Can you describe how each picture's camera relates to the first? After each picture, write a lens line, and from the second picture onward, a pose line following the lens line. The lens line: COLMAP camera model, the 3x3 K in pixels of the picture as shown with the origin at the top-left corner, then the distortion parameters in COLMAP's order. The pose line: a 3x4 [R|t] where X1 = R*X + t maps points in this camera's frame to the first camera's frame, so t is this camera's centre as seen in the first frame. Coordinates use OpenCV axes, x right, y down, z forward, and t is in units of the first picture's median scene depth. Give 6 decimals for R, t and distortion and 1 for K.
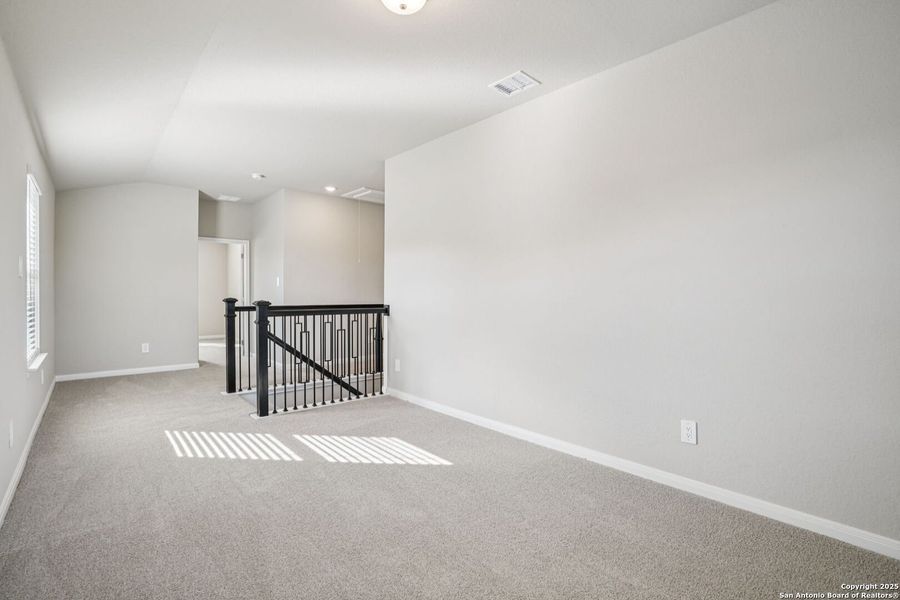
lens RADIAL K [[413.7, 0, 447.1], [0, 413.7, 296.8], [0, 0, 1]] dist [-0.030142, 0.004568]
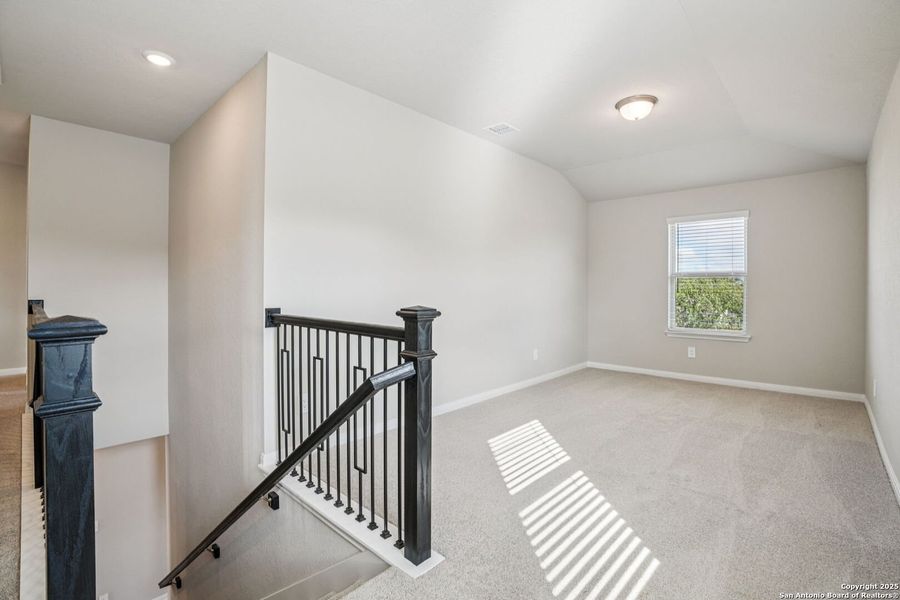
lens RADIAL K [[413.7, 0, 447.1], [0, 413.7, 297.2], [0, 0, 1]] dist [-0.030142, 0.004568]
pose [[-0.103371, -0.020737, 0.994427, -1.170210], [0.001270, 0.999779, 0.020981, -0.010088], [-0.994642, 0.003431, -0.103322, 1.323335]]
